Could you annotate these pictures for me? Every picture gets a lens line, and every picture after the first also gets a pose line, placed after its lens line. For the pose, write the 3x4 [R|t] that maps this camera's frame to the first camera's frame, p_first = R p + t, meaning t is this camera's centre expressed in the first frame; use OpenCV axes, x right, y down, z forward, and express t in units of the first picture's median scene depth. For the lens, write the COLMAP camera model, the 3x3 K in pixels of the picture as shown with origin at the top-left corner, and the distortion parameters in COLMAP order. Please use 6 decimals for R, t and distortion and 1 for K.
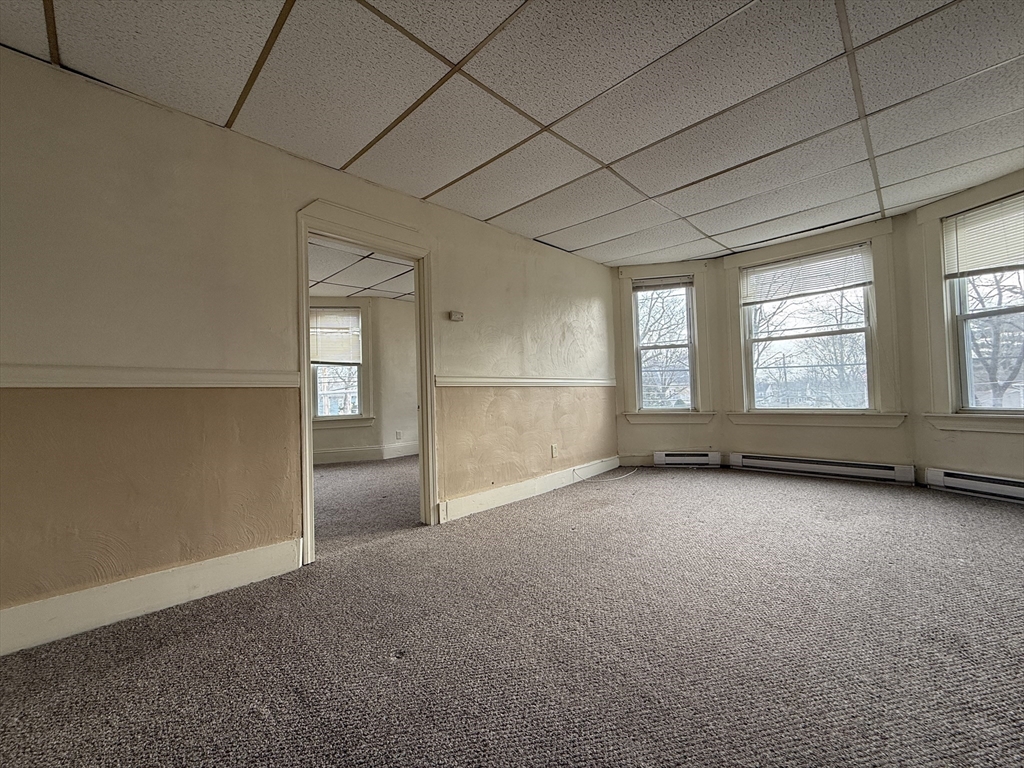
lens RADIAL K [[410.9, 0, 511.1], [0, 410.9, 384.0], [0, 0, 1]] dist [0.001586, -0.000346]
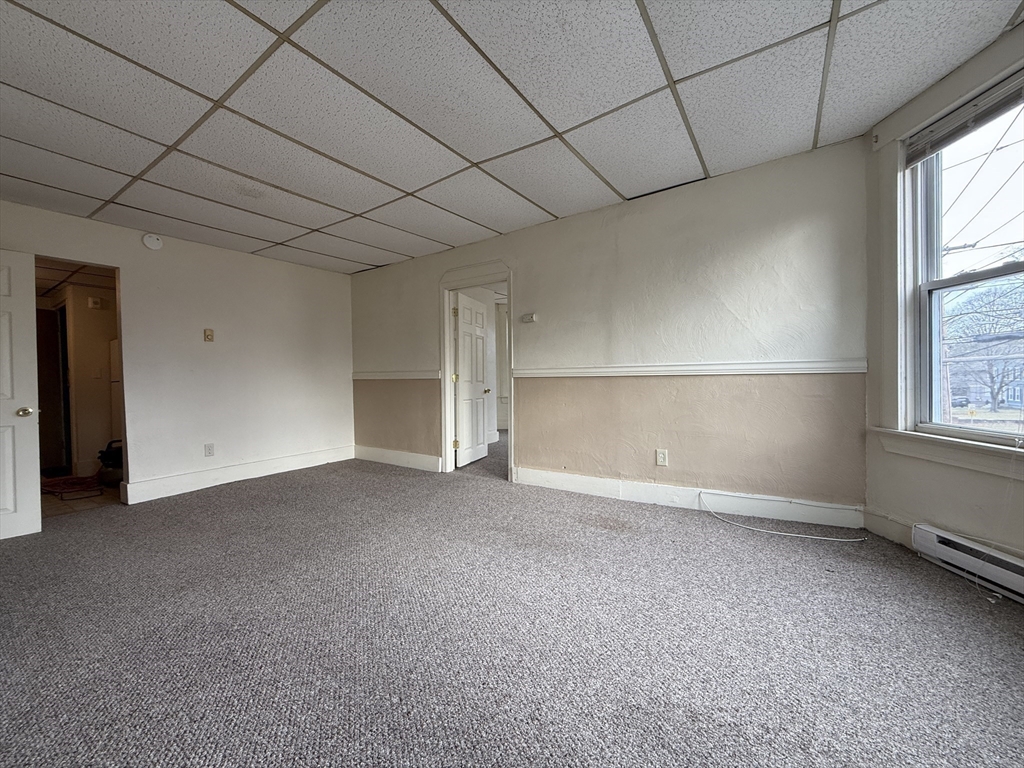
lens RADIAL K [[410.9, 0, 507.6], [0, 410.9, 386.0], [0, 0, 1]] dist [0.001586, -0.000346]
pose [[0.179354, 0.048042, -0.982611, 0.987236], [0.042018, 0.997521, 0.056441, -0.038318], [0.982887, -0.051410, 0.176891, 0.689663]]
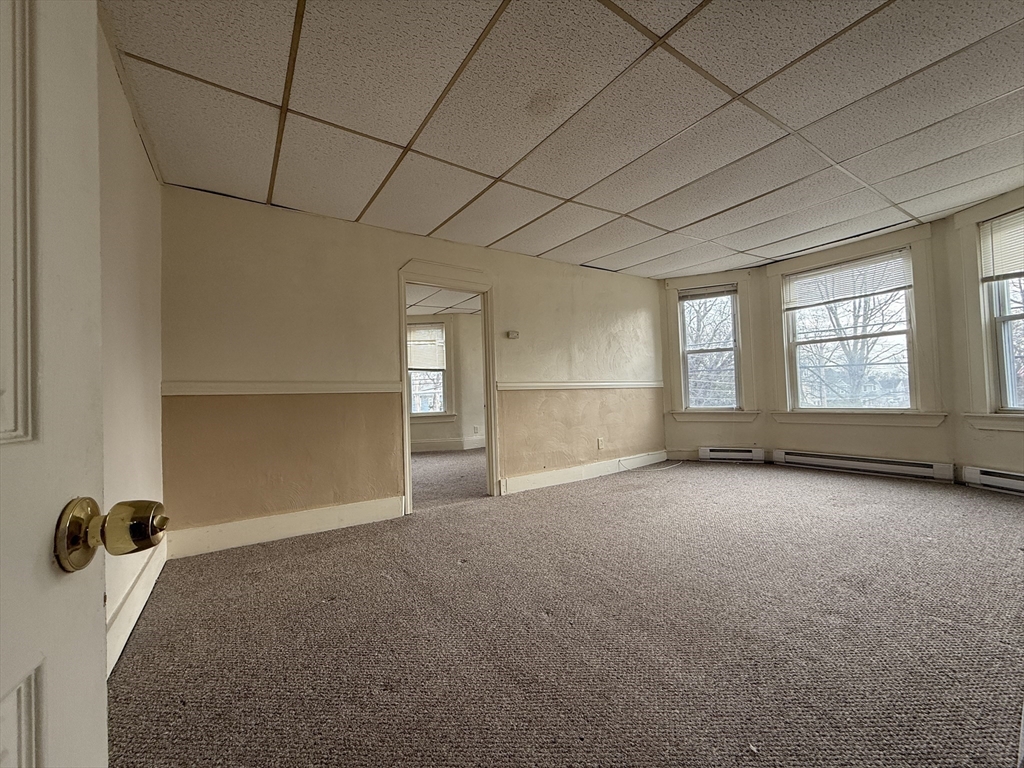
lens RADIAL K [[410.9, 0, 509.4], [0, 410.9, 384.0], [0, 0, 1]] dist [0.001586, -0.000346]
pose [[0.979231, -0.008641, -0.202563, 0.107588], [0.009141, 0.999957, 0.001530, -0.013763], [0.202541, -0.003350, 0.979268, -0.242453]]
